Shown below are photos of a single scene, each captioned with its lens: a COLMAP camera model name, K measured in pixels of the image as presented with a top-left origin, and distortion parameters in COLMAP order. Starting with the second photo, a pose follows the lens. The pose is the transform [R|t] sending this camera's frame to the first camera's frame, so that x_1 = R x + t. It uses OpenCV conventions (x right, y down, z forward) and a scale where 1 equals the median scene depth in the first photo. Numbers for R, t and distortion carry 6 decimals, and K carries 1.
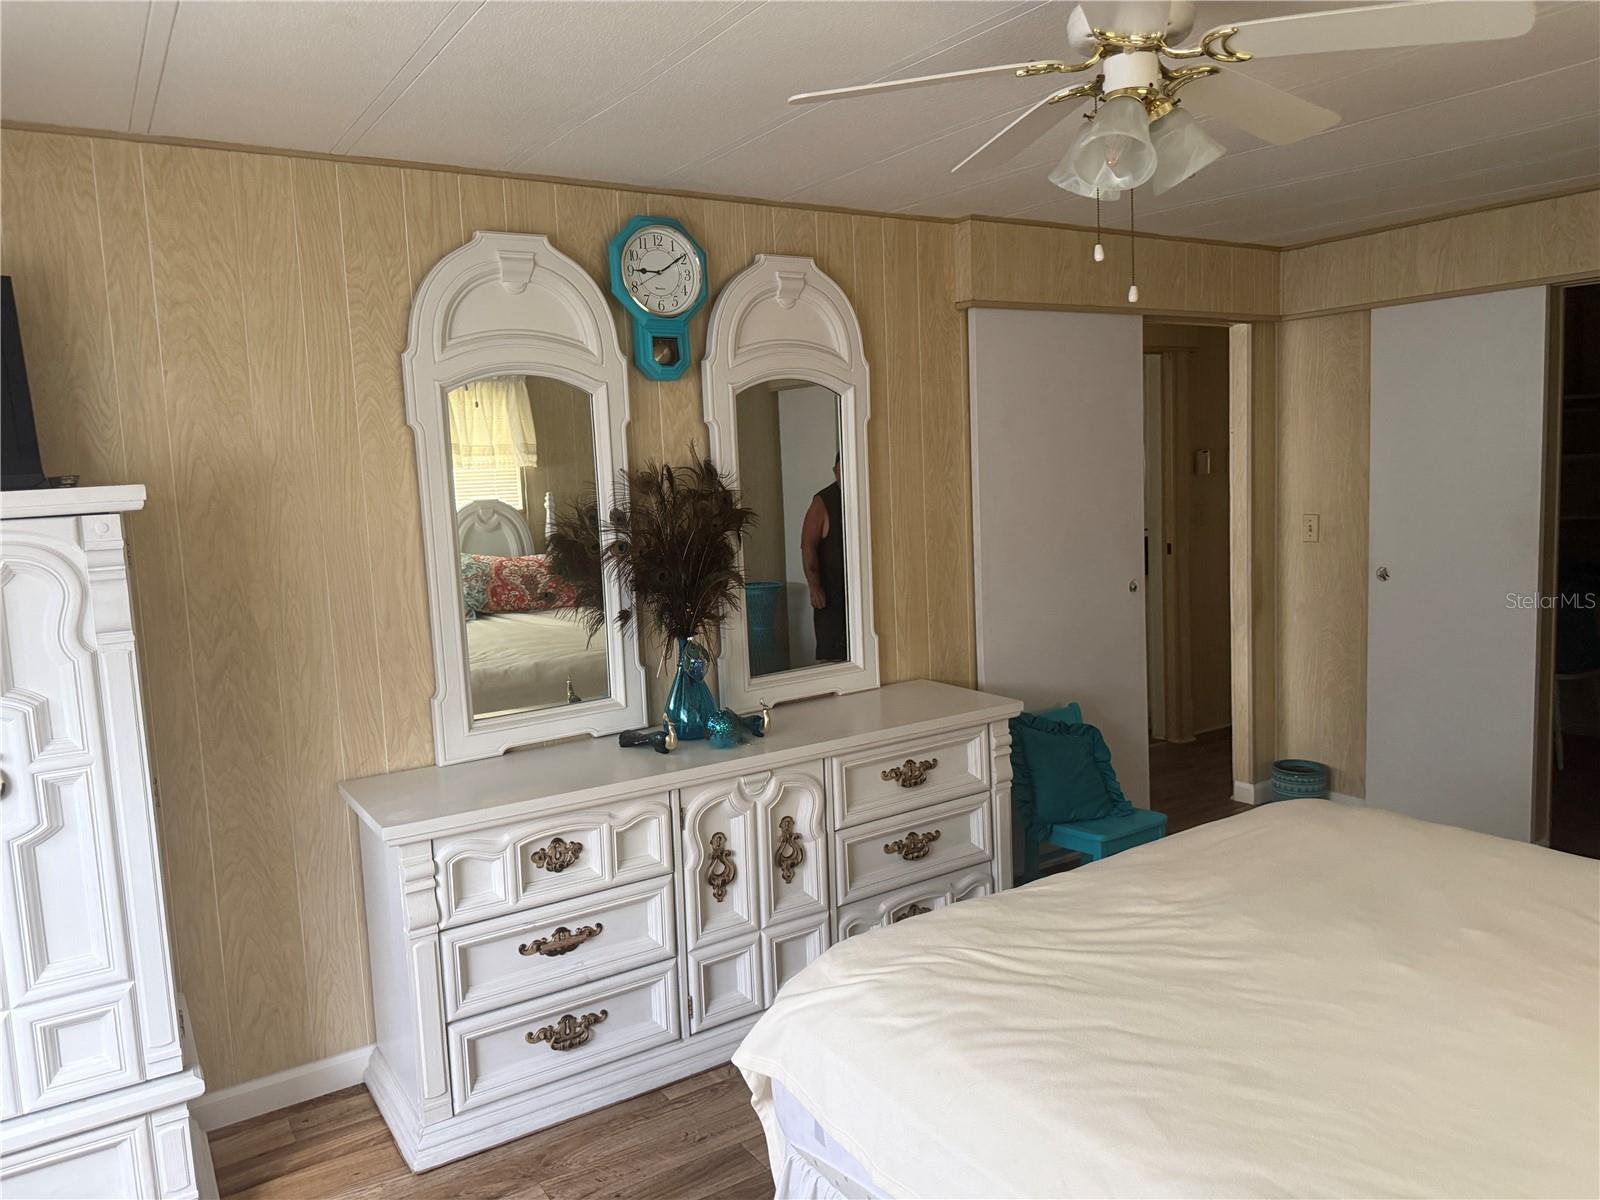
lens RADIAL K [[1132.9, 0, 796.7], [0, 1132.9, 599.8], [0, 0, 1]] dist [0.167913, -0.300145]
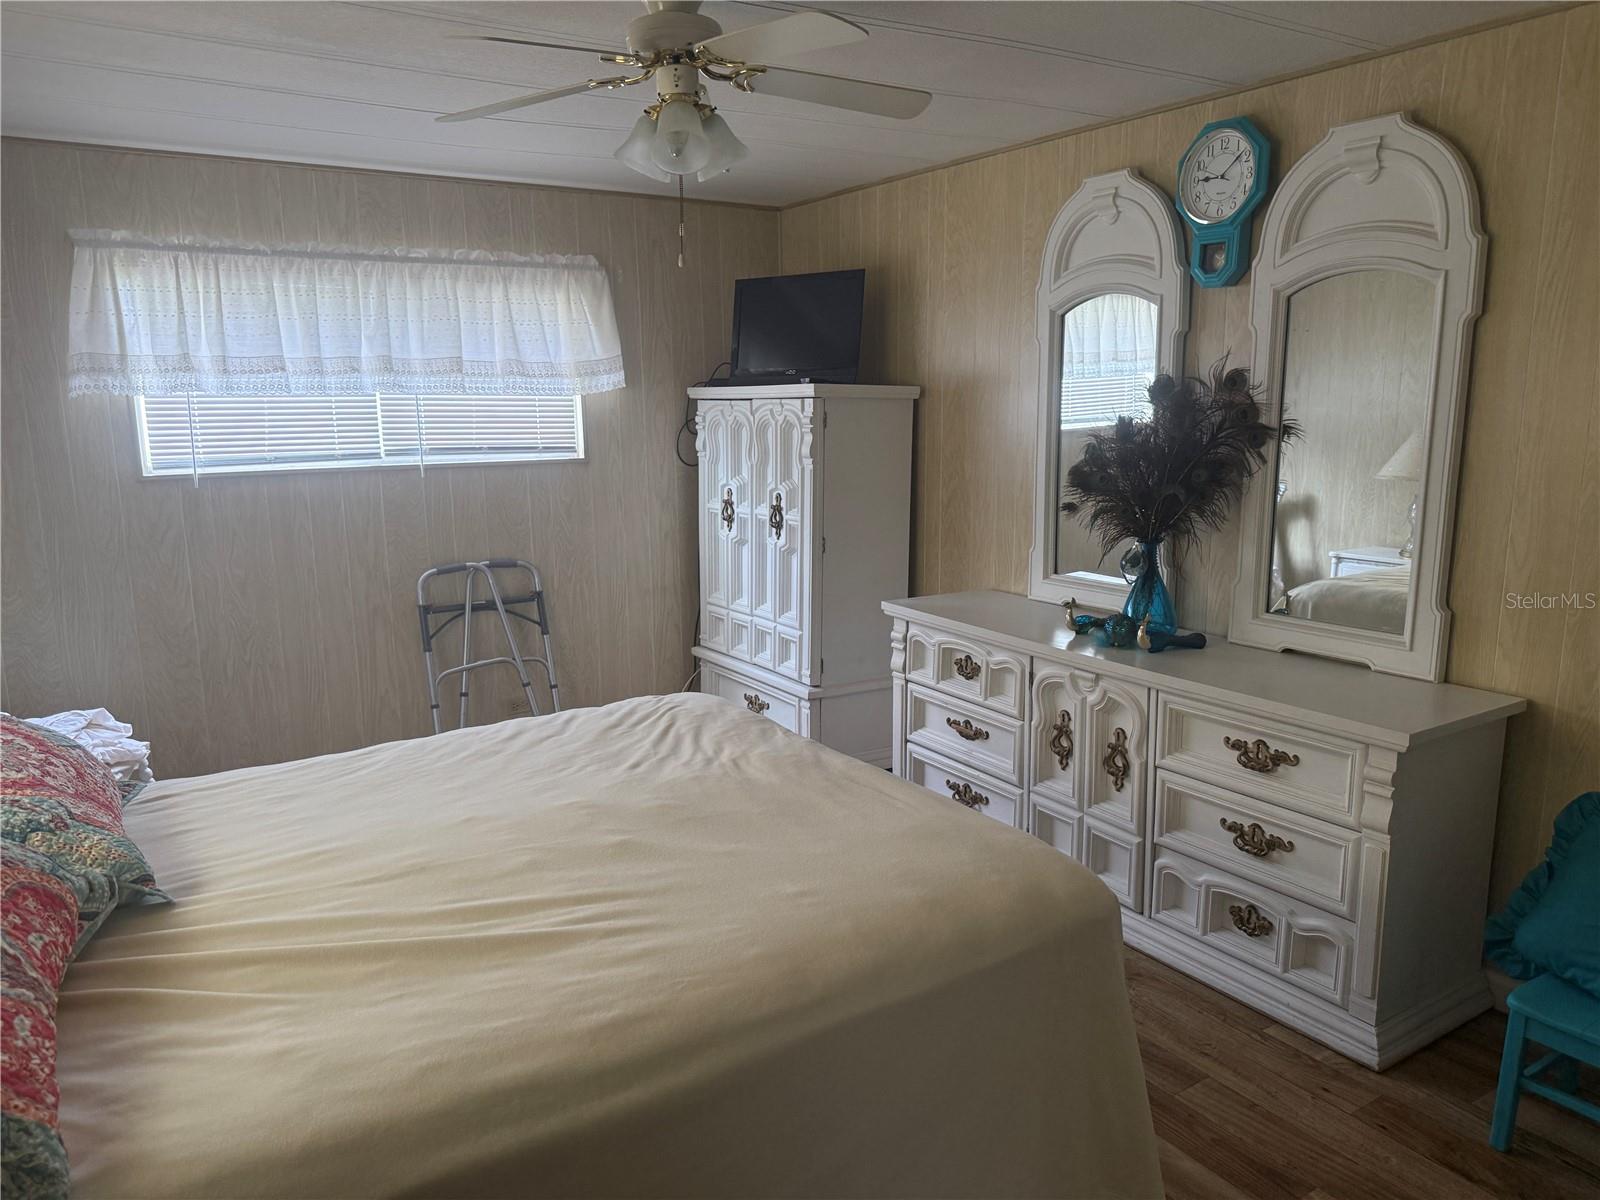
lens RADIAL K [[1150.6, 0, 779.9], [0, 1150.6, 601.1], [0, 0, 1]] dist [0.089924, -0.116817]
pose [[-0.021936, 0.227806, -0.973459, 1.020627], [-0.099055, 0.968408, 0.228856, -0.133111], [0.994840, 0.101446, 0.001322, 0.705224]]
